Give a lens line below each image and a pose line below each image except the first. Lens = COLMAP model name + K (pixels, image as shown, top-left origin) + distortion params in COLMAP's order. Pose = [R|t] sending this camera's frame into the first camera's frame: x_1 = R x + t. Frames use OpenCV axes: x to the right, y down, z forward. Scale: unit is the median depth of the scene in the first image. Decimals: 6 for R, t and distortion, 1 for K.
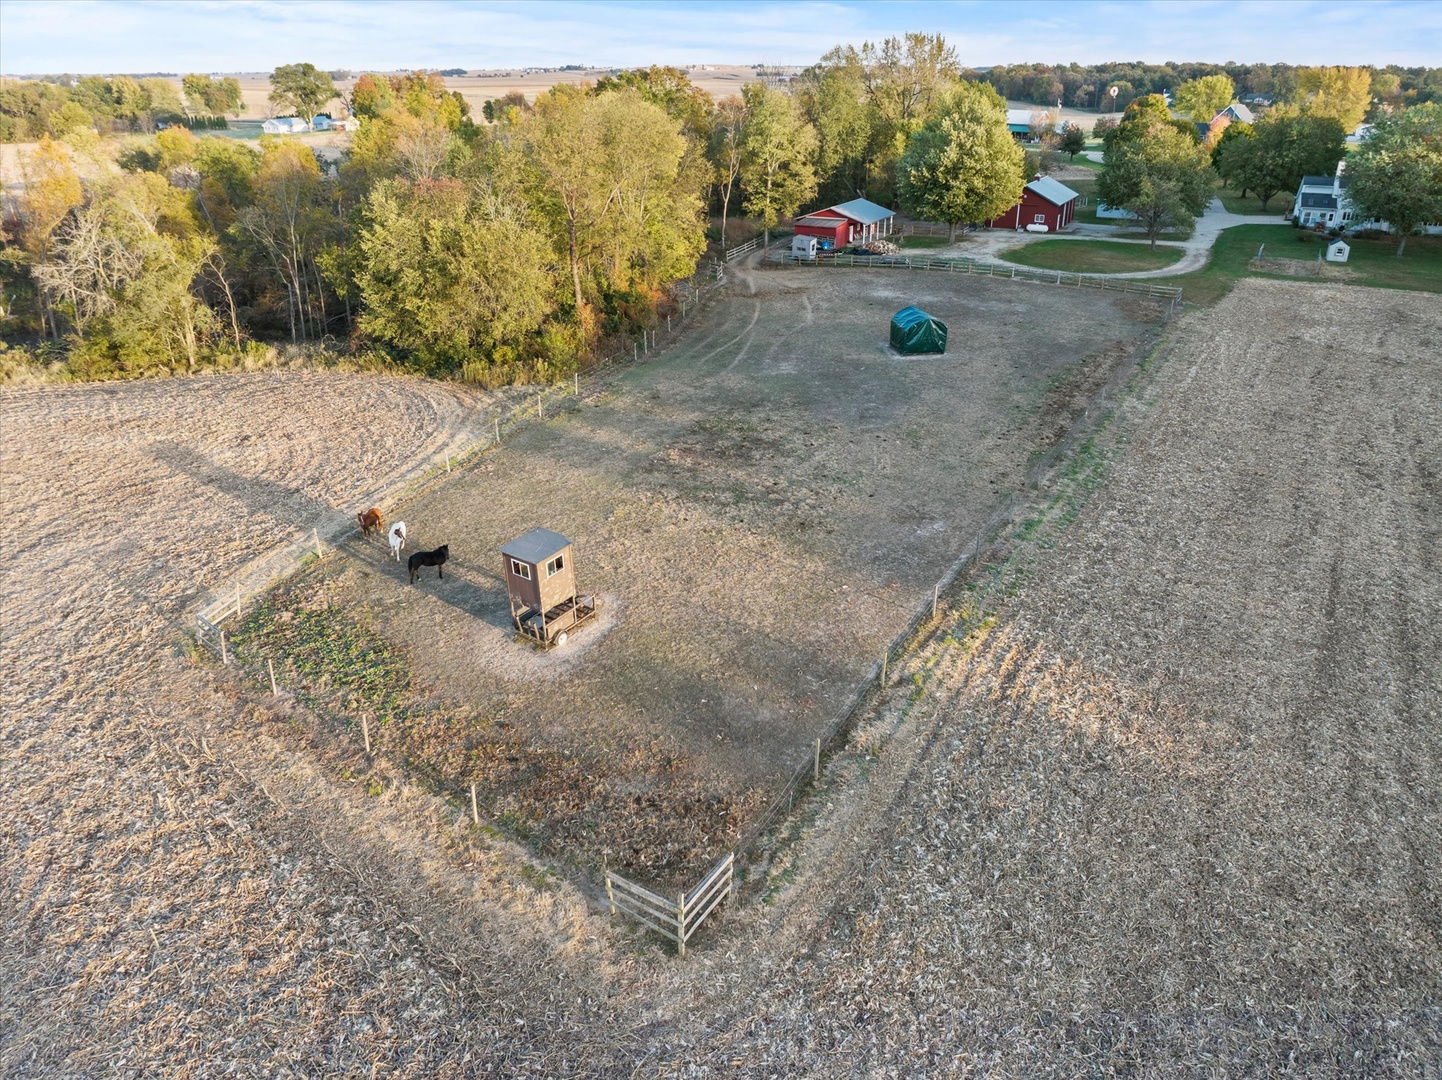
lens RADIAL K [[1019.9, 0, 721.0], [0, 1019.9, 540.0], [0, 0, 1]] dist [-0.042168, 0.002557]
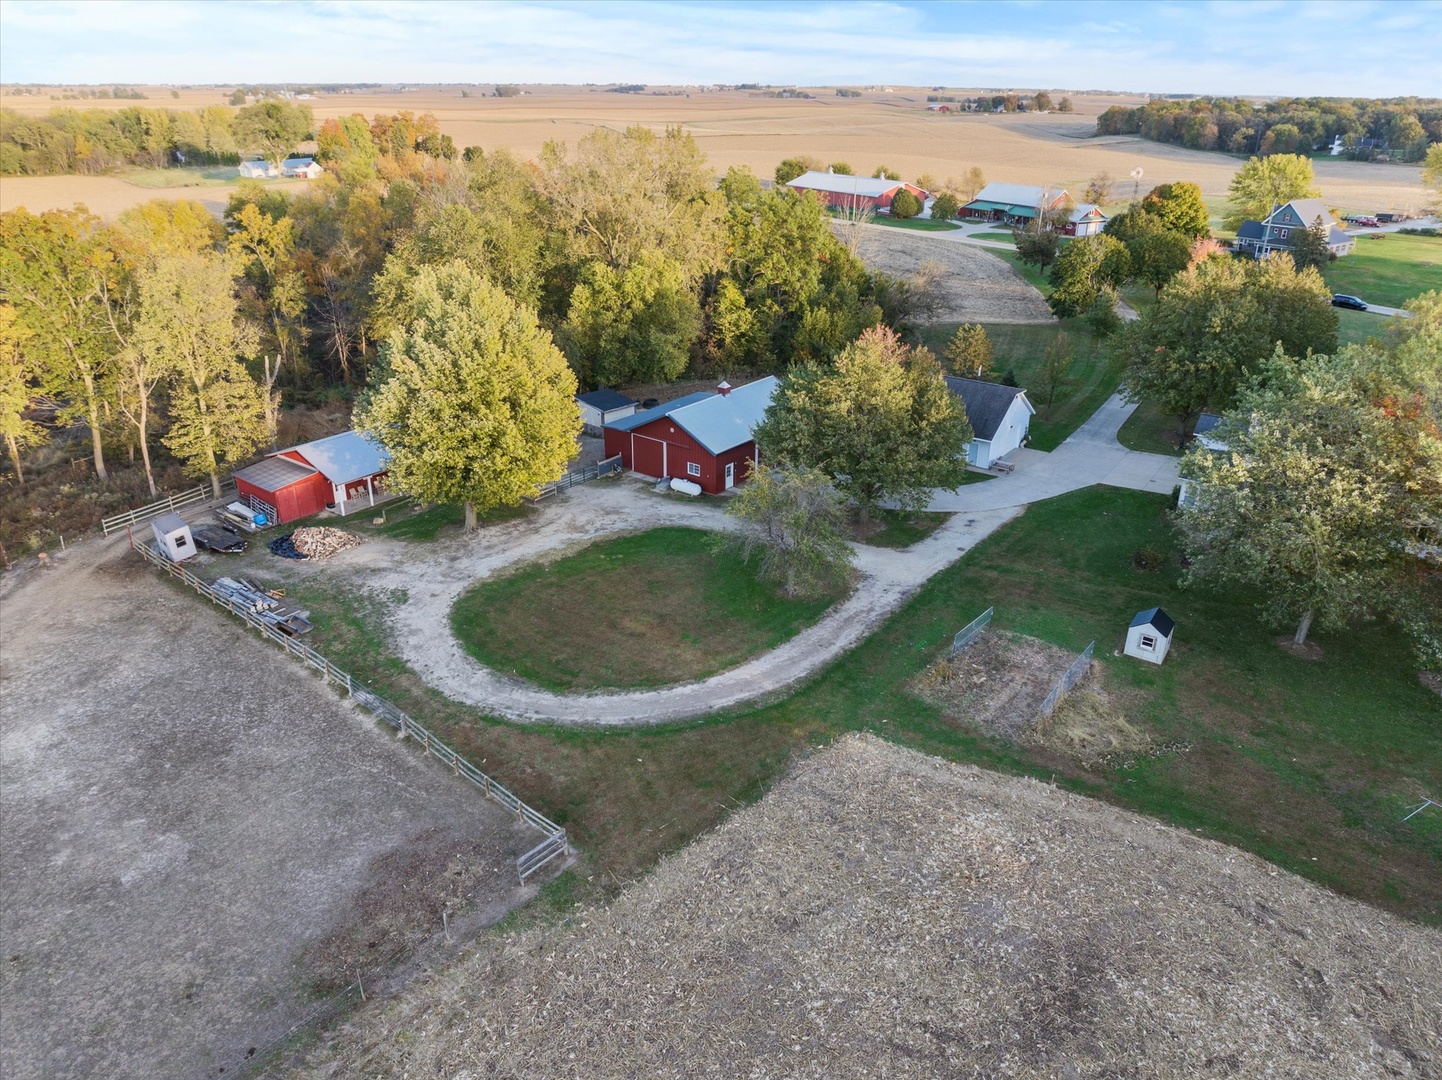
lens RADIAL K [[1019.9, 0, 721.0], [0, 1019.9, 540.0], [0, 0, 1]] dist [-0.042168, 0.002557]
pose [[0.985016, 0.081565, -0.151958, 0.158143], [-0.083772, 0.996451, -0.008169, -0.102621], [0.150752, 0.020777, 0.988353, 0.158979]]
